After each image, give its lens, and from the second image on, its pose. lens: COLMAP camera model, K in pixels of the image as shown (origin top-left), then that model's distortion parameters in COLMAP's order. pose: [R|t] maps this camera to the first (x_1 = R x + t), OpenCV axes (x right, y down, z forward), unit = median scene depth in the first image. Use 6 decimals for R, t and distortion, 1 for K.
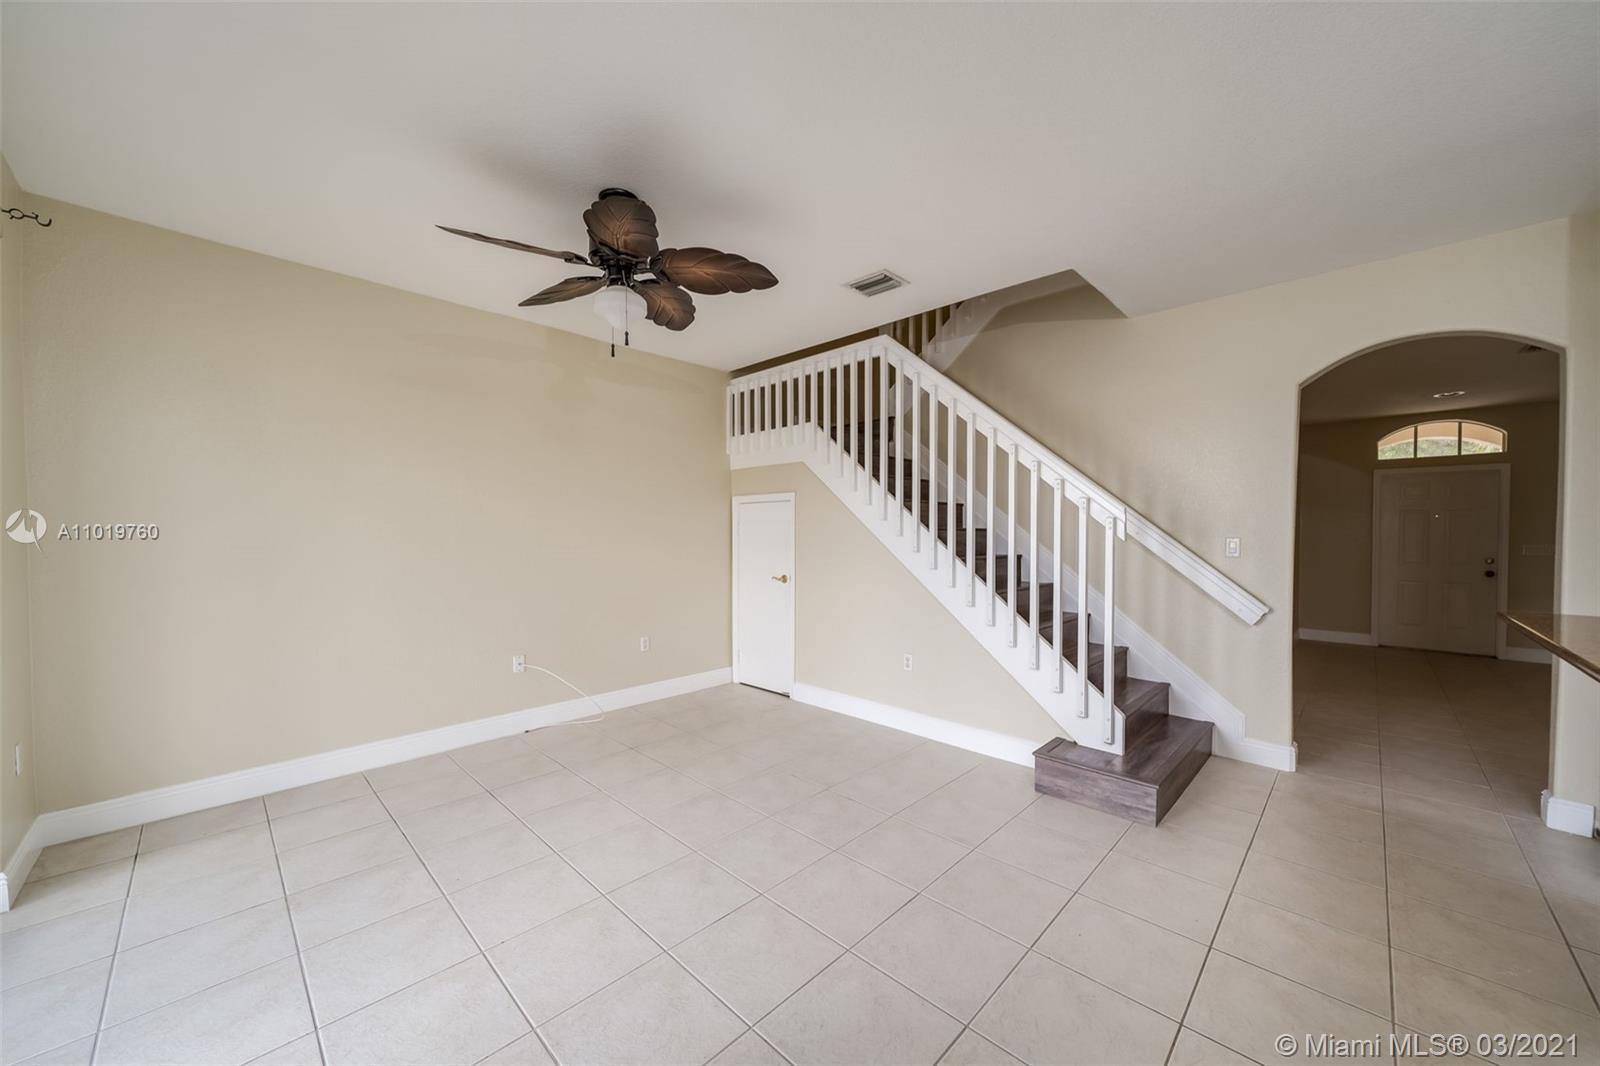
lens RADIAL K [[579.5, 0, 791.5], [0, 579.5, 542.7], [0, 0, 1]] dist [-0.000306, -0.000077]
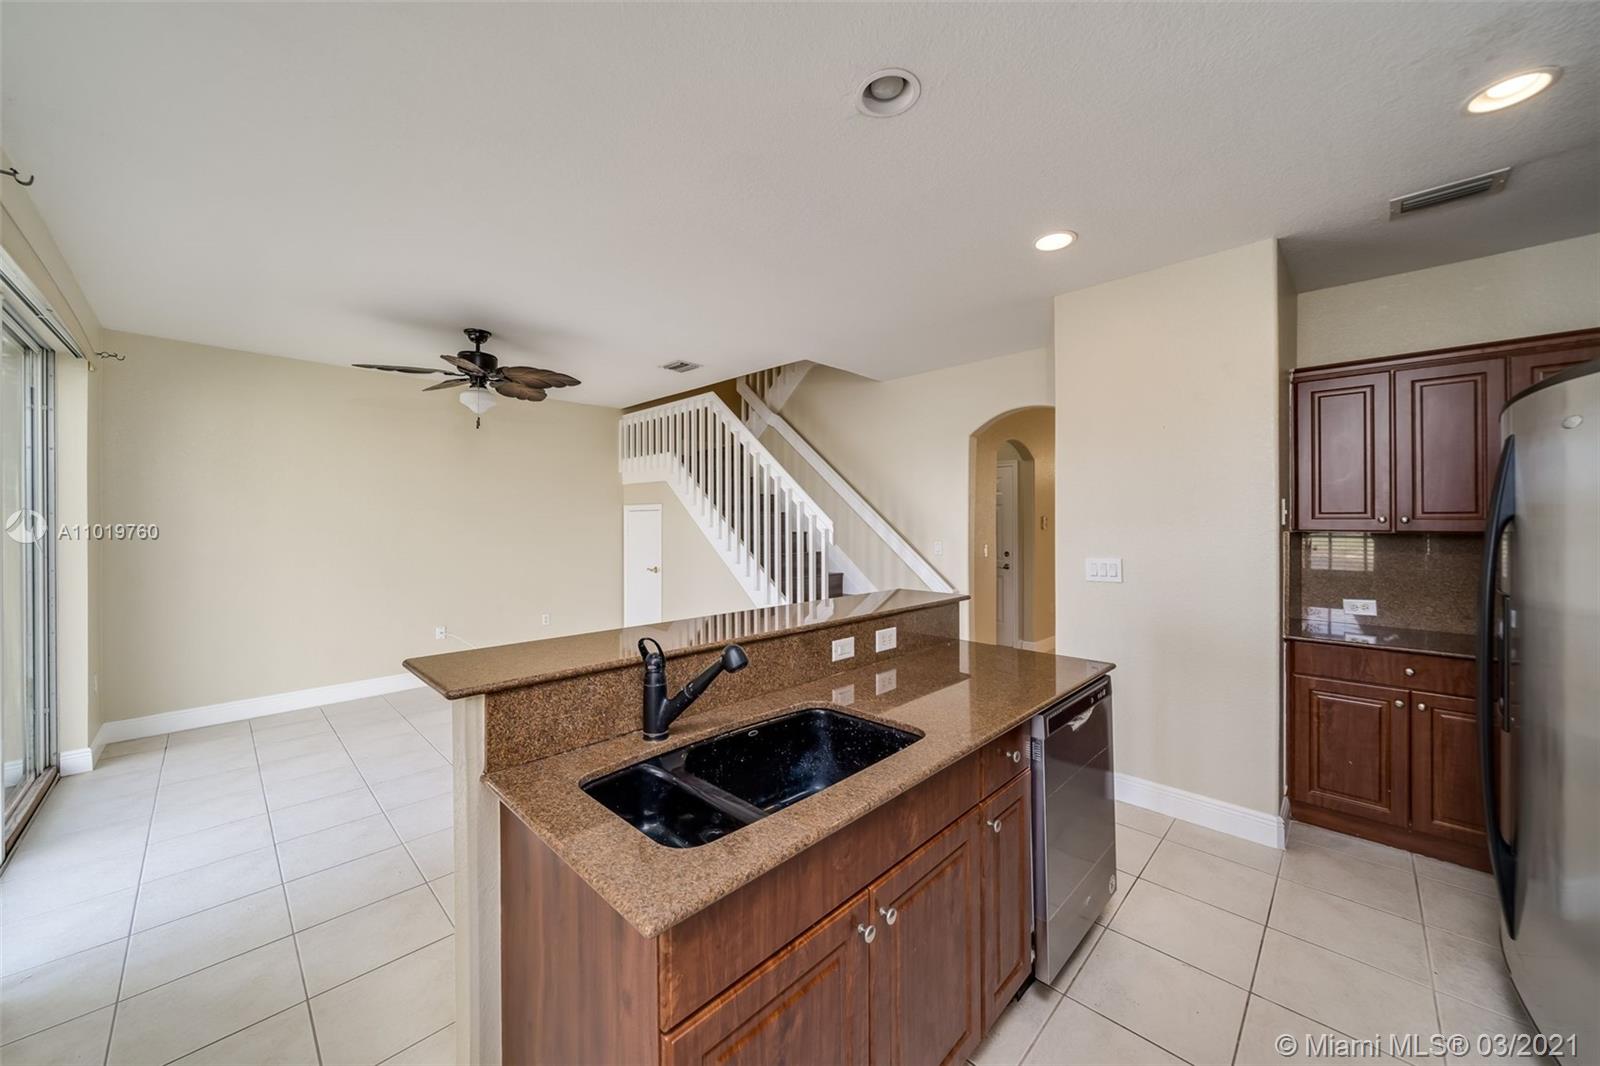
lens RADIAL K [[580.1, 0, 802.1], [0, 580.1, 518.7], [0, 0, 1]] dist [-0.000833, -0.000051]
pose [[0.999978, -0.003753, 0.005456, 0.374996], [0.003867, 0.999770, -0.021095, -0.028351], [-0.005375, 0.021116, 0.999763, -0.378219]]
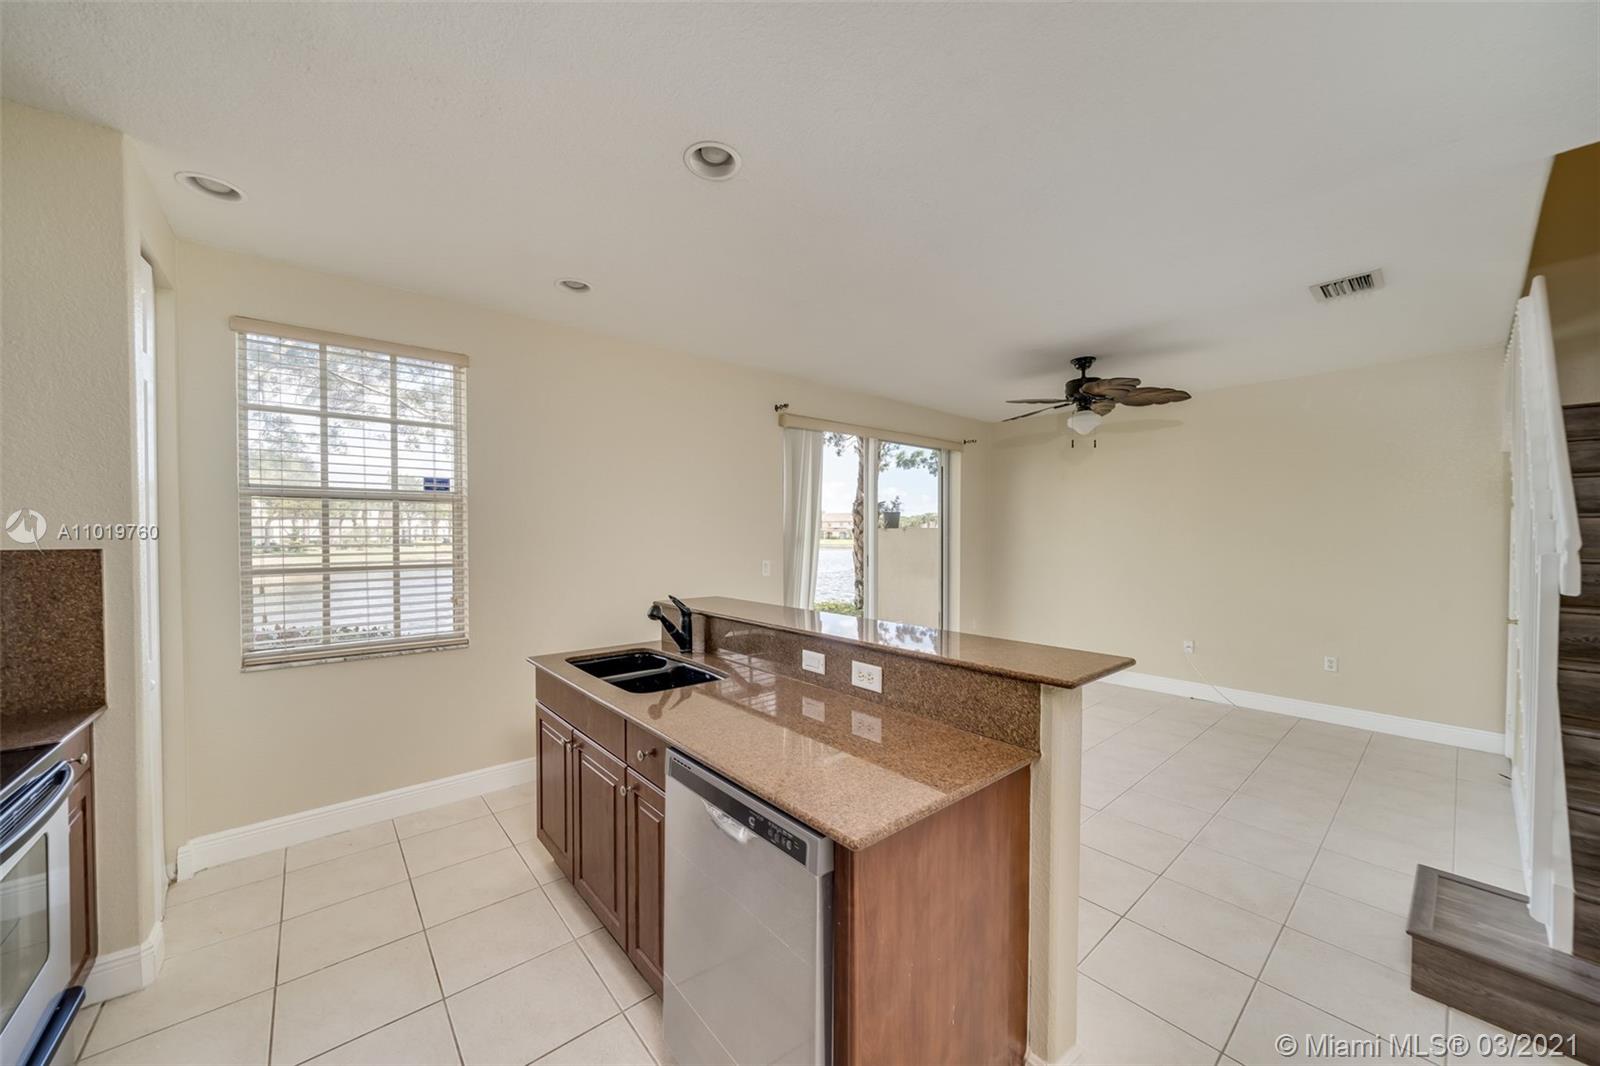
lens RADIAL K [[579.5, 0, 791.5], [0, 579.5, 542.7], [0, 0, 1]] dist [-0.000306, -0.000077]
pose [[-0.095770, 0.013570, -0.995311, 0.966798], [-0.016474, 0.999749, 0.015215, -0.039294], [0.995267, 0.017854, -0.095523, 0.198002]]
